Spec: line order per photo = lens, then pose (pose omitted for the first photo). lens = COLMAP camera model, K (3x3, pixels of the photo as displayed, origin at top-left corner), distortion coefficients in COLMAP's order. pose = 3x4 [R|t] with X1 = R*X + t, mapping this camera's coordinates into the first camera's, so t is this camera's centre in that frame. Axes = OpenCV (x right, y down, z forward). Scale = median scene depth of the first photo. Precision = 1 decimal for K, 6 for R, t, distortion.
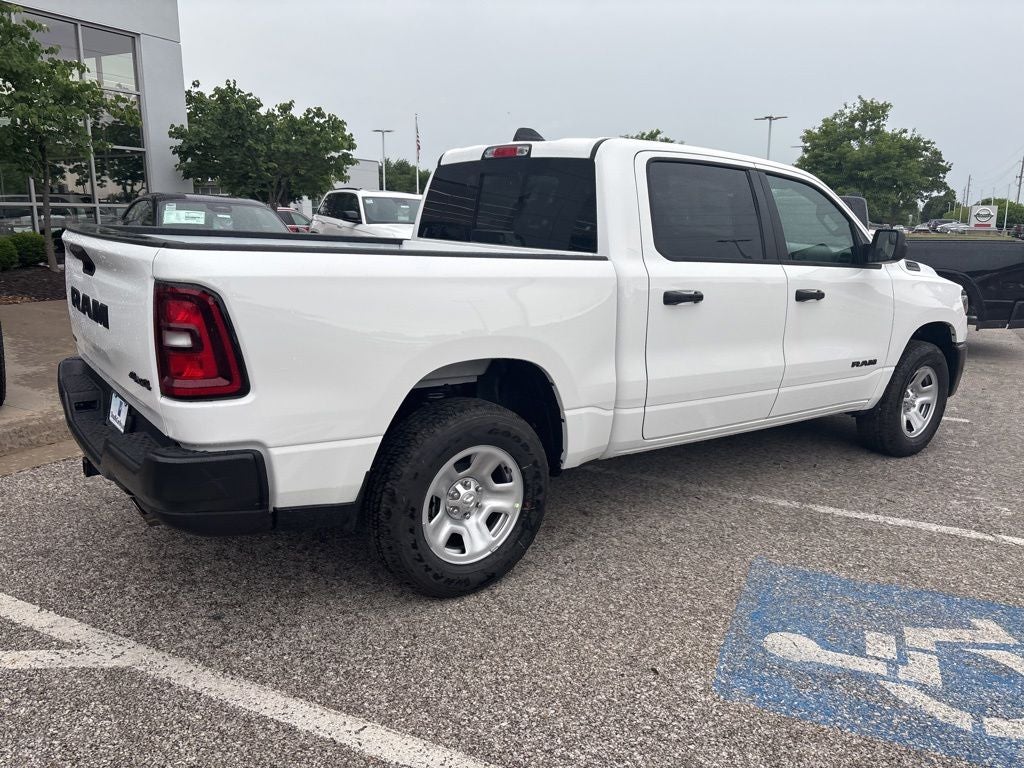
lens RADIAL K [[776.9, 0, 505.9], [0, 776.9, 381.0], [0, 0, 1]] dist [0.043651, -0.056334]
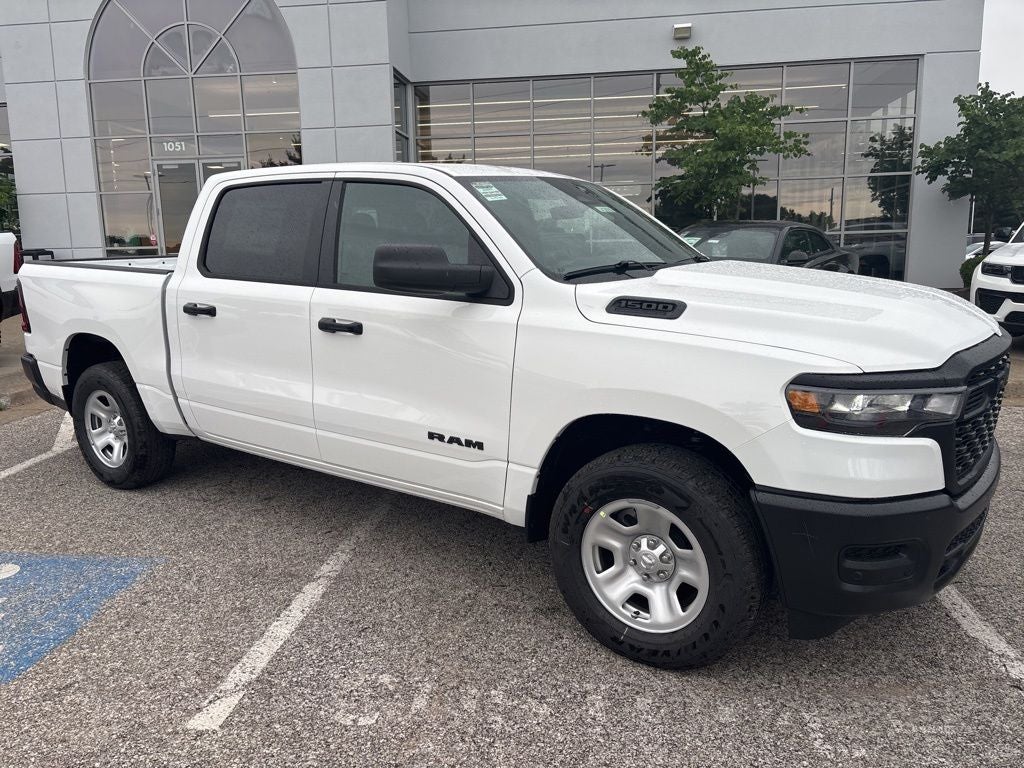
lens RADIAL K [[785.0, 0, 512.0], [0, 785.0, 384.0], [0, 0, 1]] dist [0.048820, -0.053987]
pose [[0.298445, 0.142971, -0.943658, 1.445397], [-0.174574, 0.980214, 0.093298, -0.187007], [0.938325, 0.136894, 0.317499, 1.075294]]
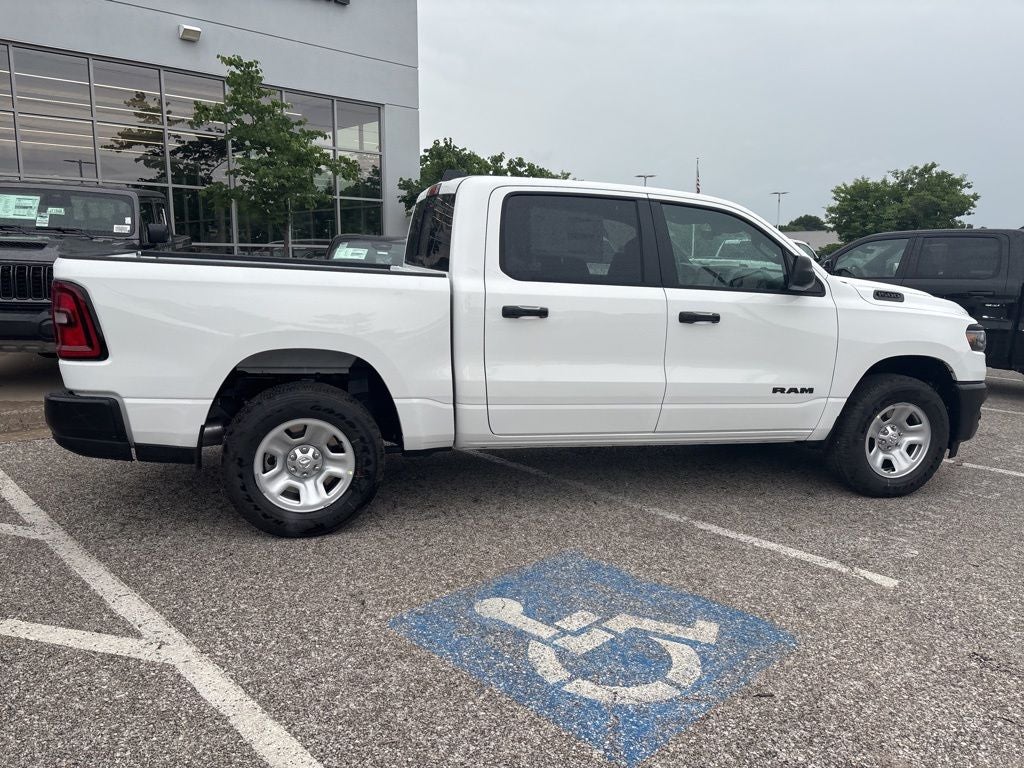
lens RADIAL K [[773.9, 0, 509.3], [0, 773.9, 389.6], [0, 0, 1]] dist [0.040490, -0.048652]
pose [[0.933588, 0.060019, -0.353287, 0.613890], [-0.075201, 0.996735, -0.029392, 0.041550], [0.350369, 0.054007, 0.935053, -0.063375]]
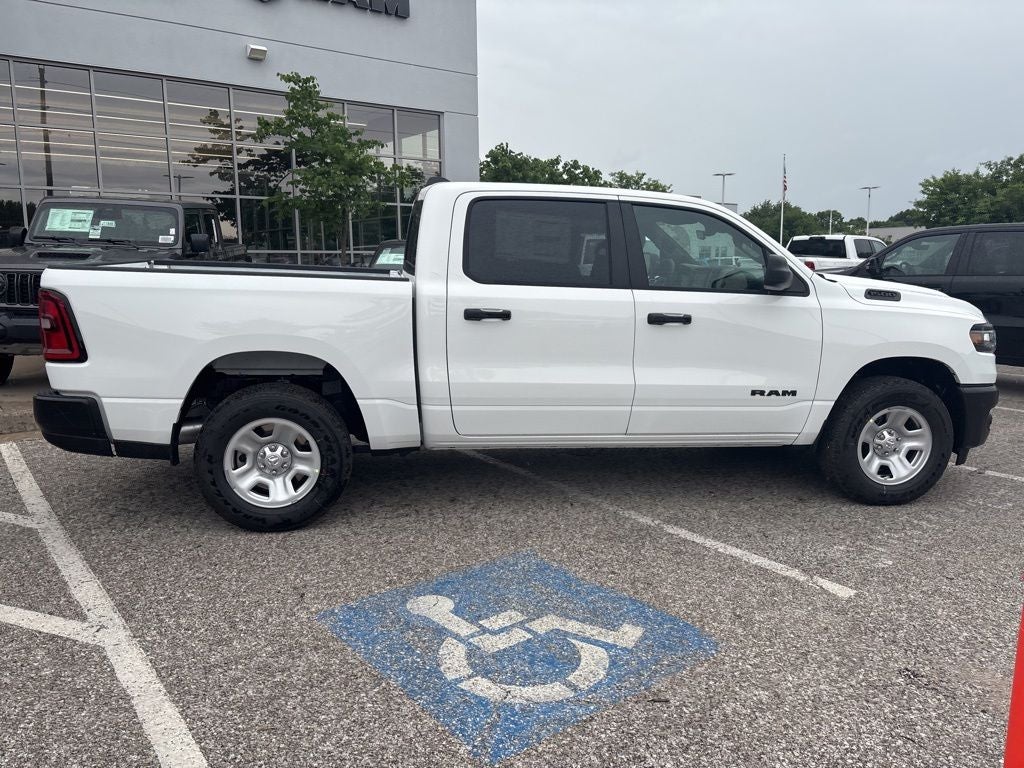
lens RADIAL K [[774.8, 0, 509.7], [0, 774.8, 380.2], [0, 0, 1]] dist [0.039942, -0.048353]
pose [[0.888764, 0.056369, -0.454885, 0.788921], [-0.081478, 0.996033, -0.035765, 0.028793], [0.451065, 0.068850, 0.889832, -0.004544]]
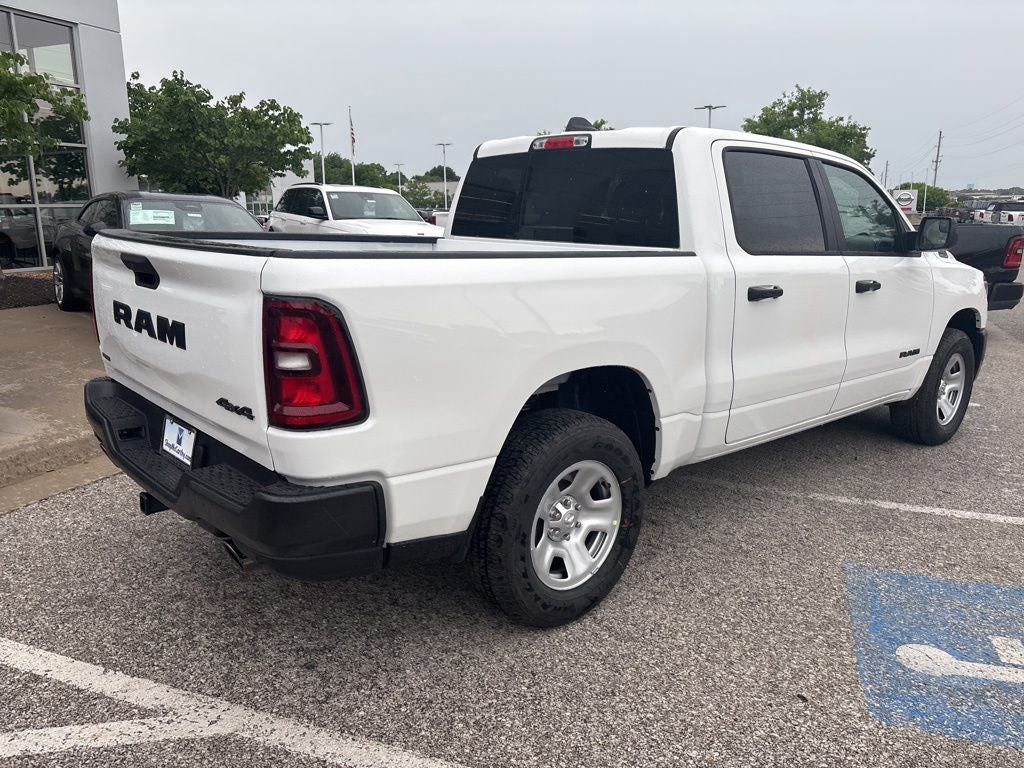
lens RADIAL K [[776.9, 0, 505.9], [0, 776.9, 381.0], [0, 0, 1]] dist [0.043651, -0.056334]
pose [[0.996342, -0.035588, 0.077689, -0.165378], [0.034829, 0.999332, 0.011113, -0.021761], [-0.078032, -0.008367, 0.996916, 0.074333]]
